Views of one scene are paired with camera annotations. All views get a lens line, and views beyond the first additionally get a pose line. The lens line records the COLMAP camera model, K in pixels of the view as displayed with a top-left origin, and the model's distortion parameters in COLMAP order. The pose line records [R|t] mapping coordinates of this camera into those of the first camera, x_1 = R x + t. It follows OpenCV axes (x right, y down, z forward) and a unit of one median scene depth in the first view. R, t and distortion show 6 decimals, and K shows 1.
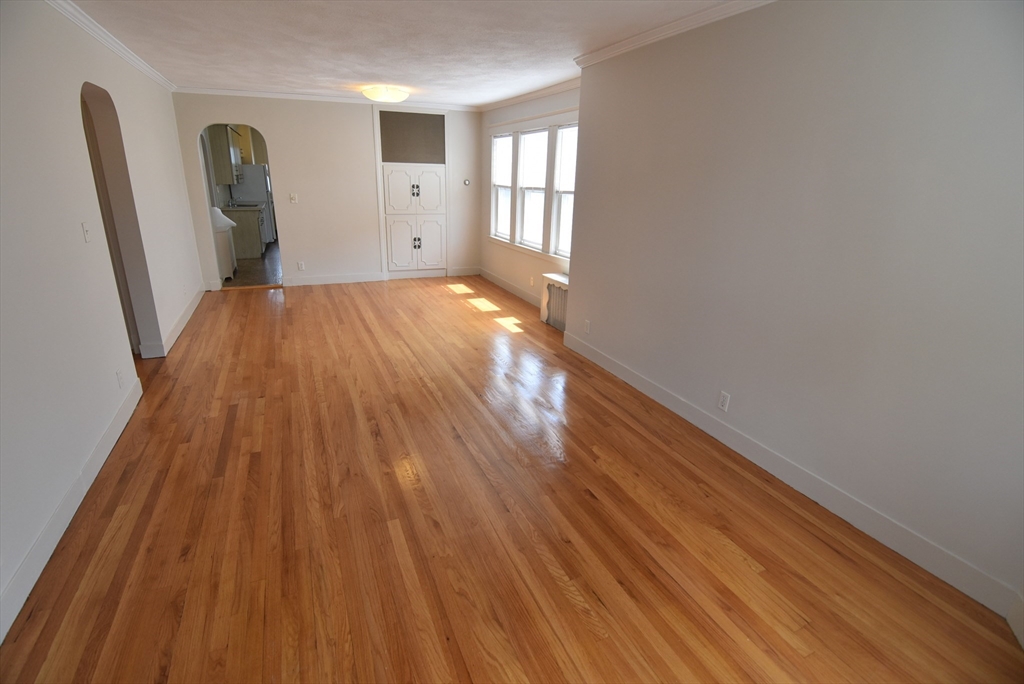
lens RADIAL K [[496.3, 0, 508.7], [0, 496.3, 334.4], [0, 0, 1]] dist [-0.017645, -0.003822]
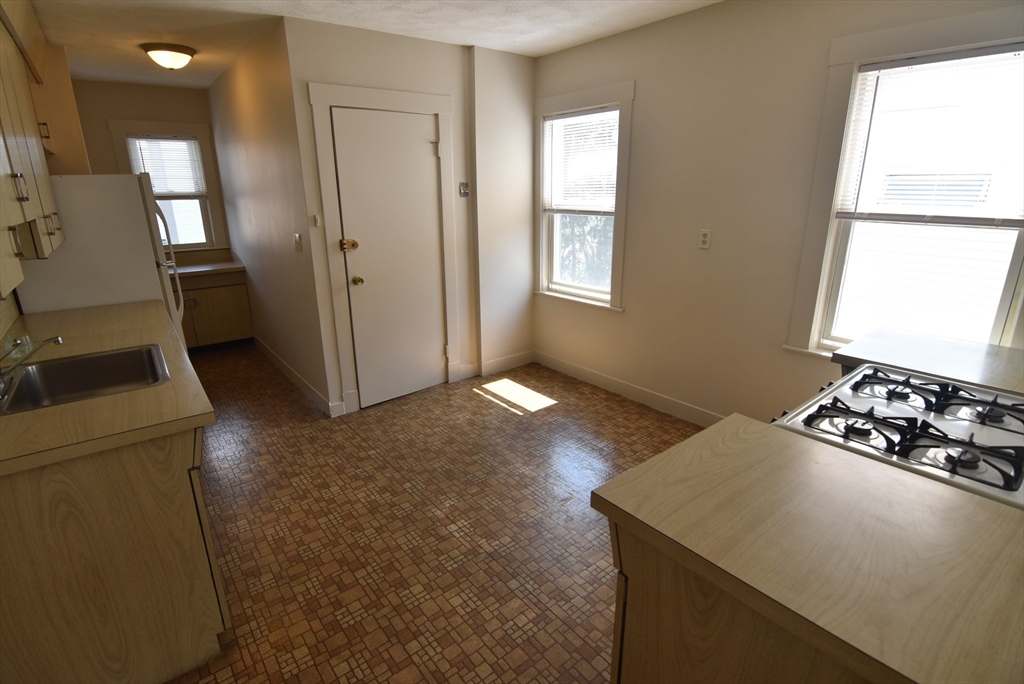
lens RADIAL K [[496.3, 0, 513.3], [0, 496.3, 347.2], [0, 0, 1]] dist [-0.017645, -0.003822]
pose [[0.966794, -0.130722, 0.219592, -0.212015], [0.129808, 0.991364, 0.018648, -0.149665], [-0.220134, 0.010476, 0.975413, 0.436969]]
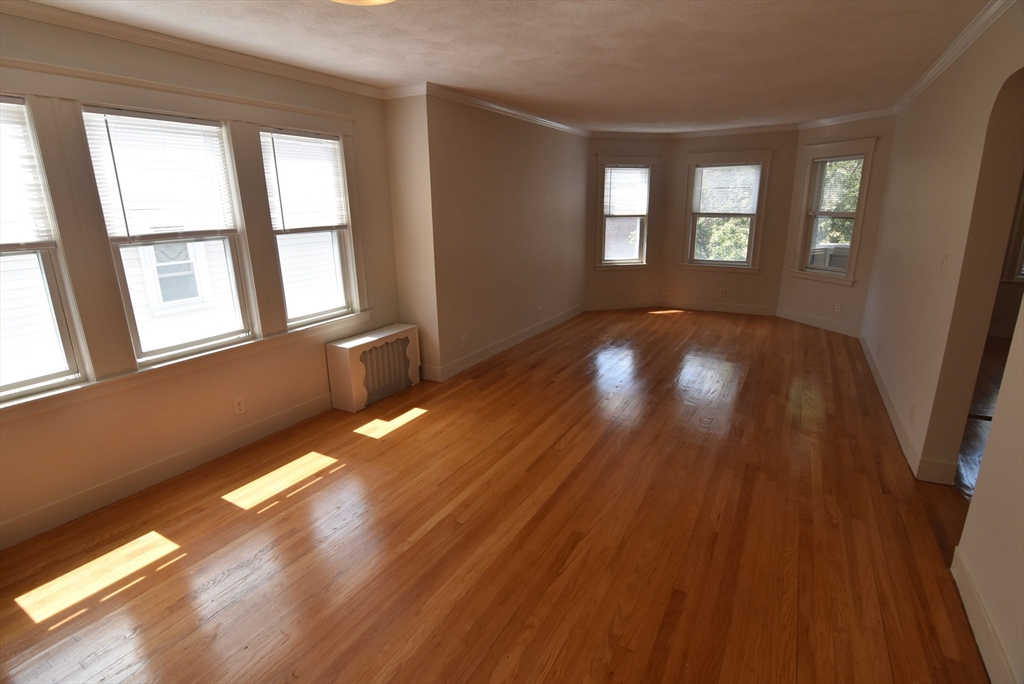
lens RADIAL K [[496.3, 0, 510.1], [0, 496.3, 343.9], [0, 0, 1]] dist [-0.017645, -0.003822]
pose [[-0.592510, -0.231157, 0.771685, -0.637361], [0.247581, 0.859326, 0.447507, -0.406566], [-0.766574, 0.456207, -0.451929, 1.225806]]
